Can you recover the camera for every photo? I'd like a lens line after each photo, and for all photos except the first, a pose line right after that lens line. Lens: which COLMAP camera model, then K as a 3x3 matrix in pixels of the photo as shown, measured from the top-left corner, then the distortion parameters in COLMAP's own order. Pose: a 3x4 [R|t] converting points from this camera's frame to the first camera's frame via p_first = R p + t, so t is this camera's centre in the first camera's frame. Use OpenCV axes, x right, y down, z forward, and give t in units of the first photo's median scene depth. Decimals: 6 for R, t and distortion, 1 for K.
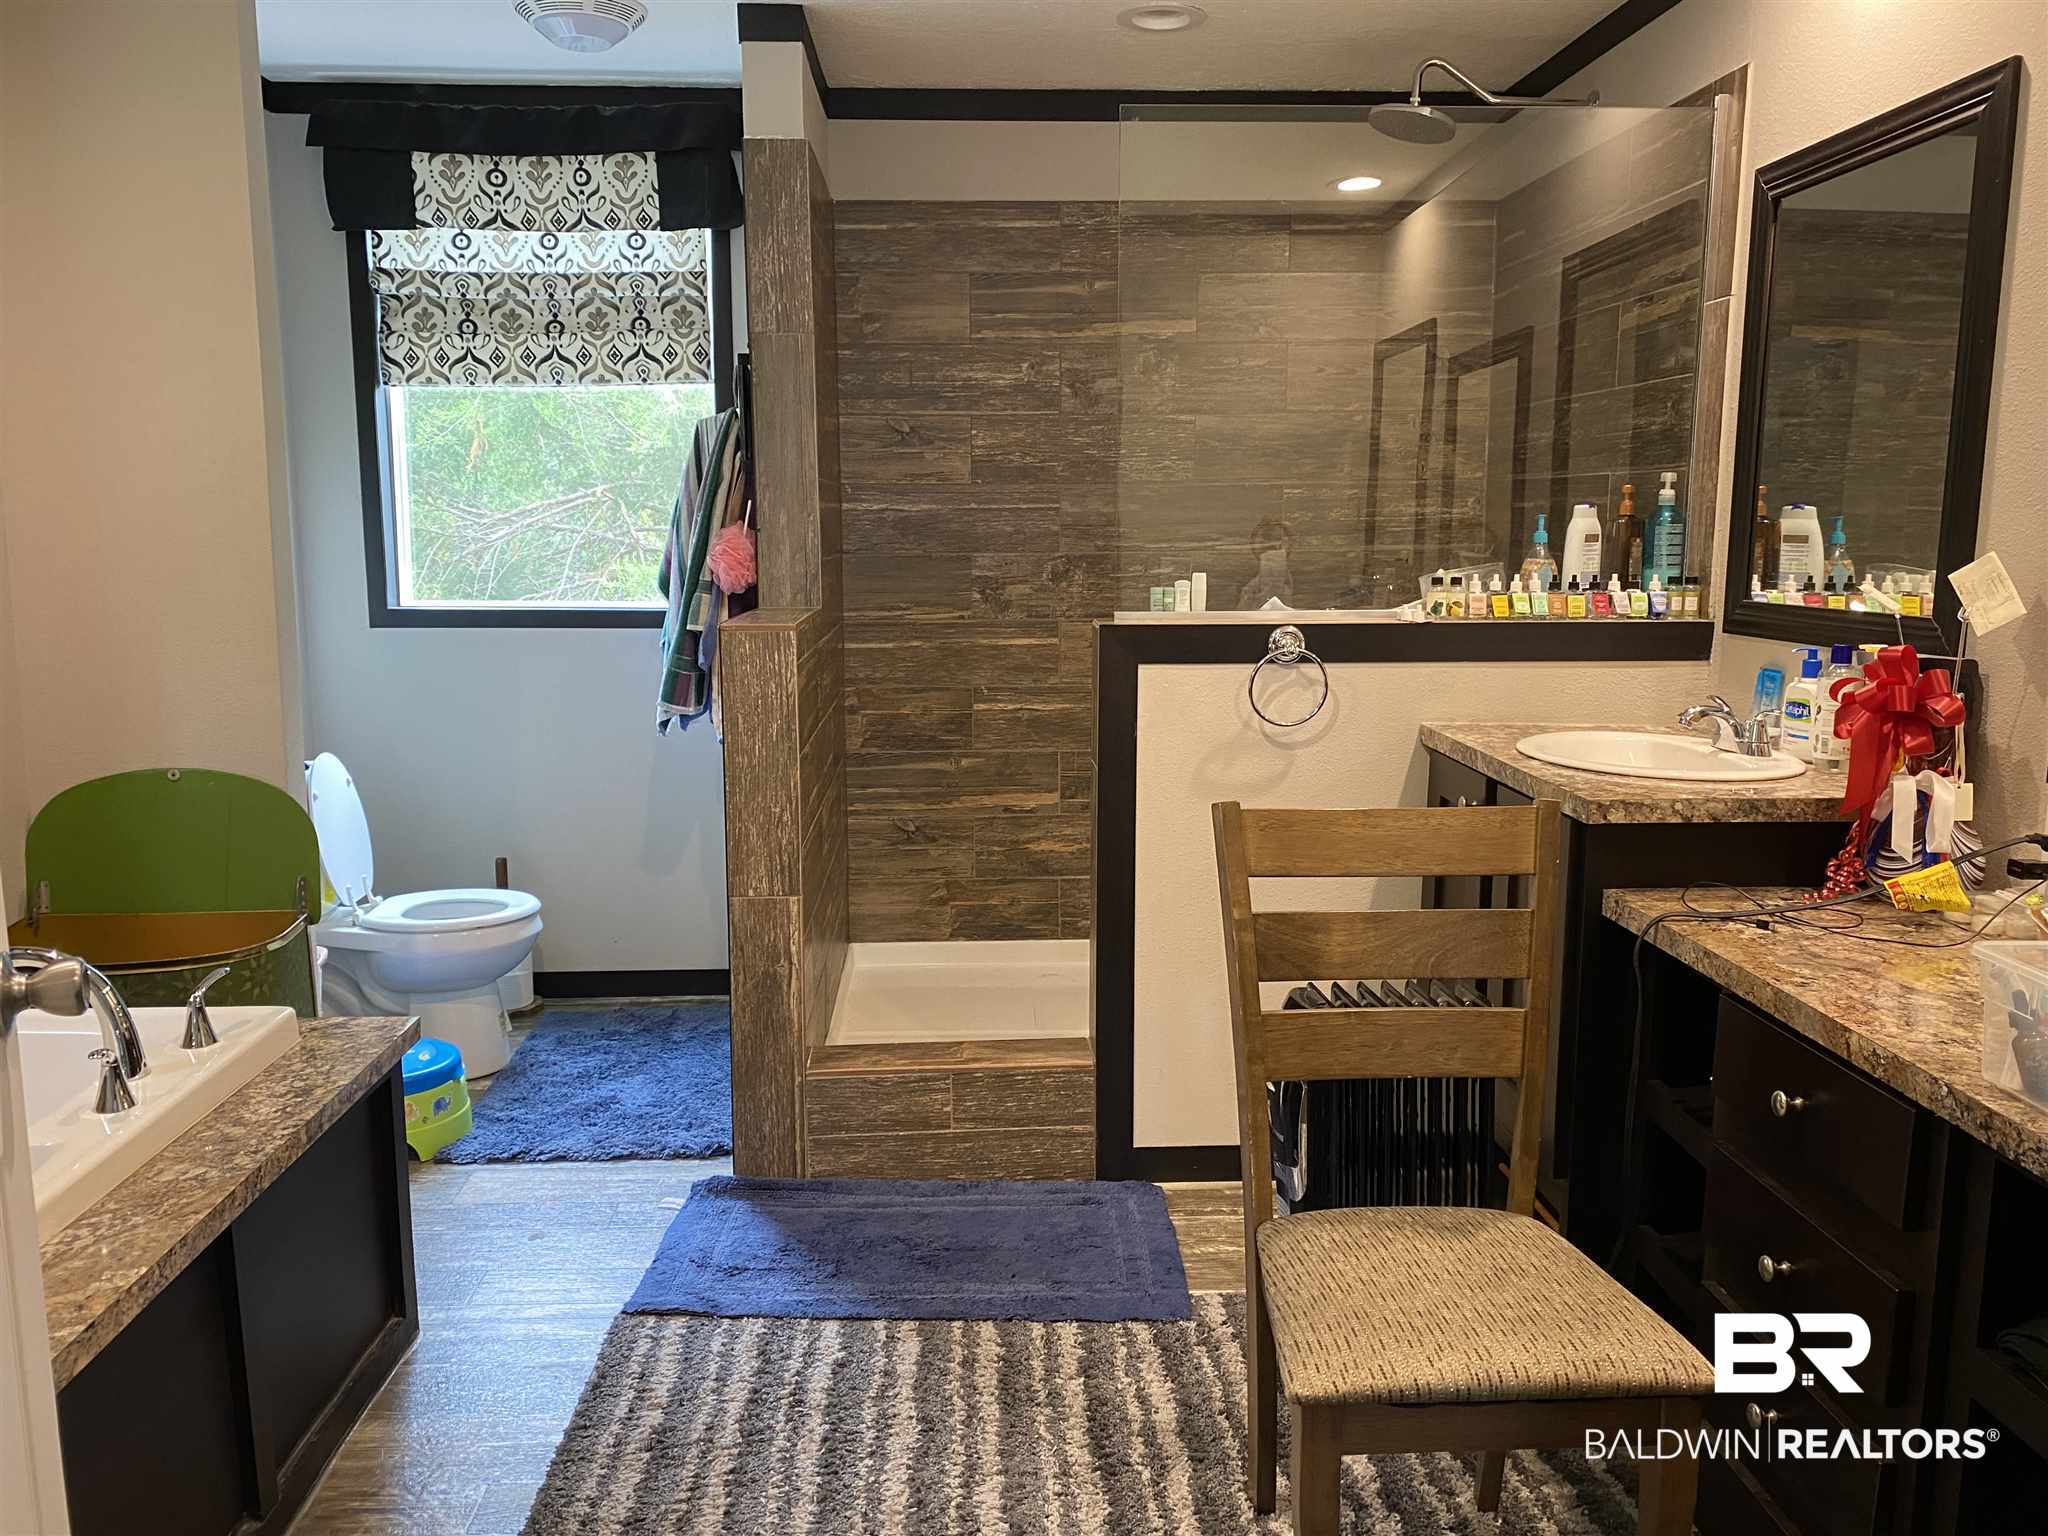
lens RADIAL K [[1554.3, 0, 1021.0], [0, 1554.3, 769.5], [0, 0, 1]] dist [0.001520, -0.005783]
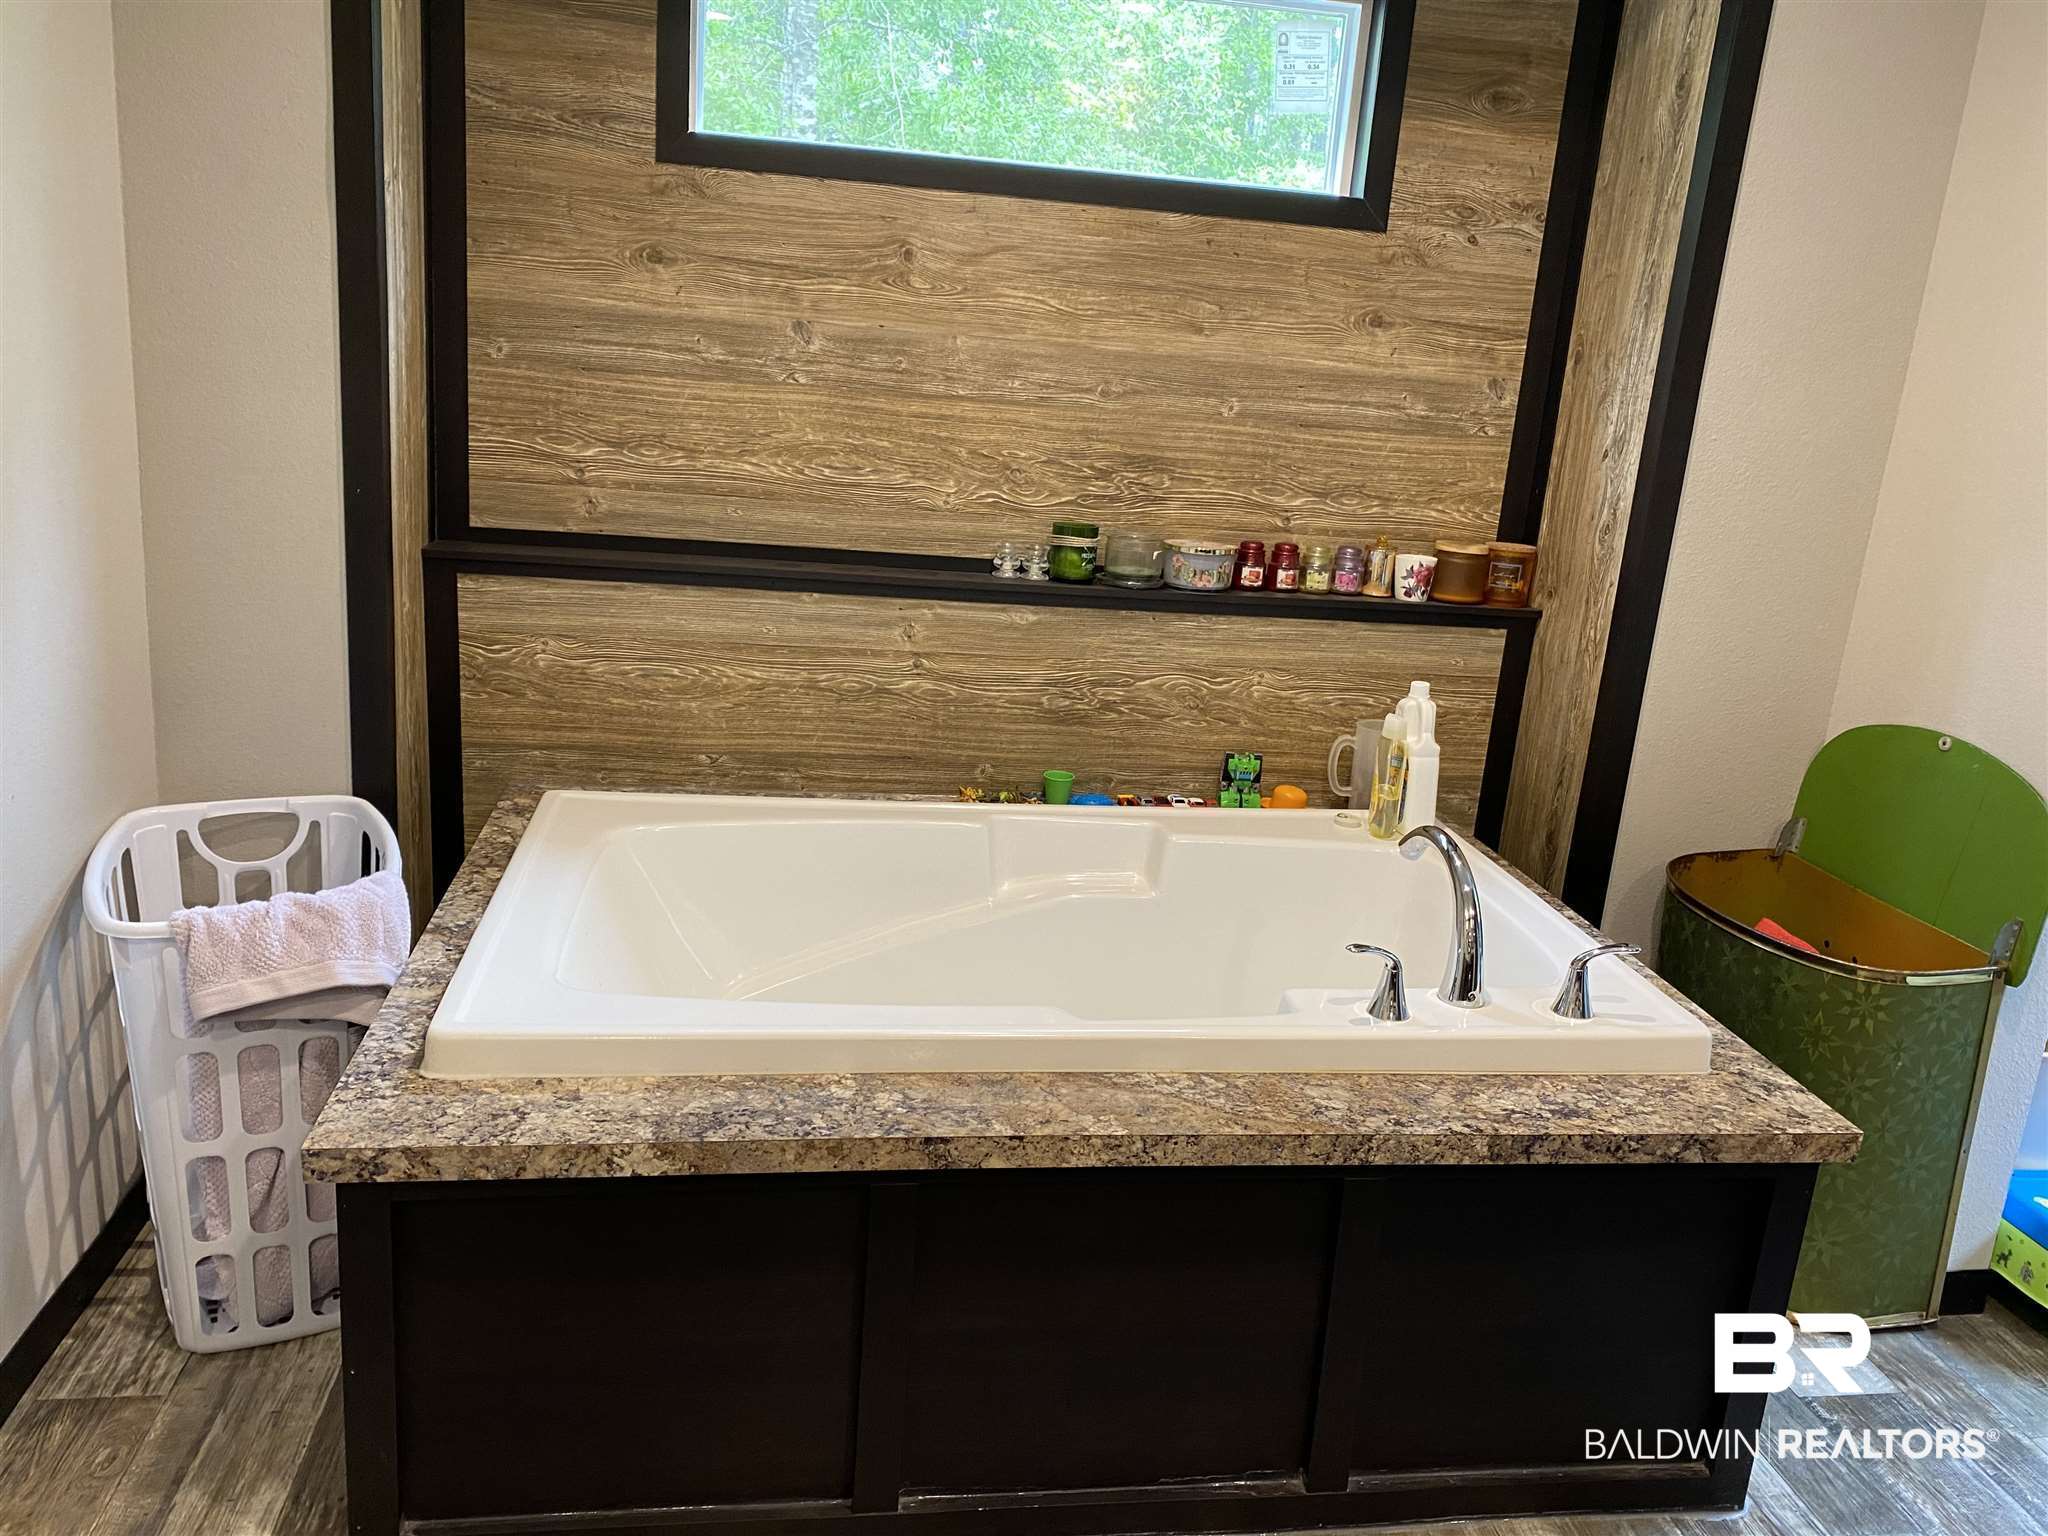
lens RADIAL K [[1554.3, 0, 1020.5], [0, 1554.3, 765.6], [0, 0, 1]] dist [0.001520, -0.005783]
pose [[0.091586, 0.269640, -0.958596, 0.260126], [-0.227446, 0.942860, 0.243483, -0.103216], [0.969474, 0.195729, 0.147682, 0.610870]]
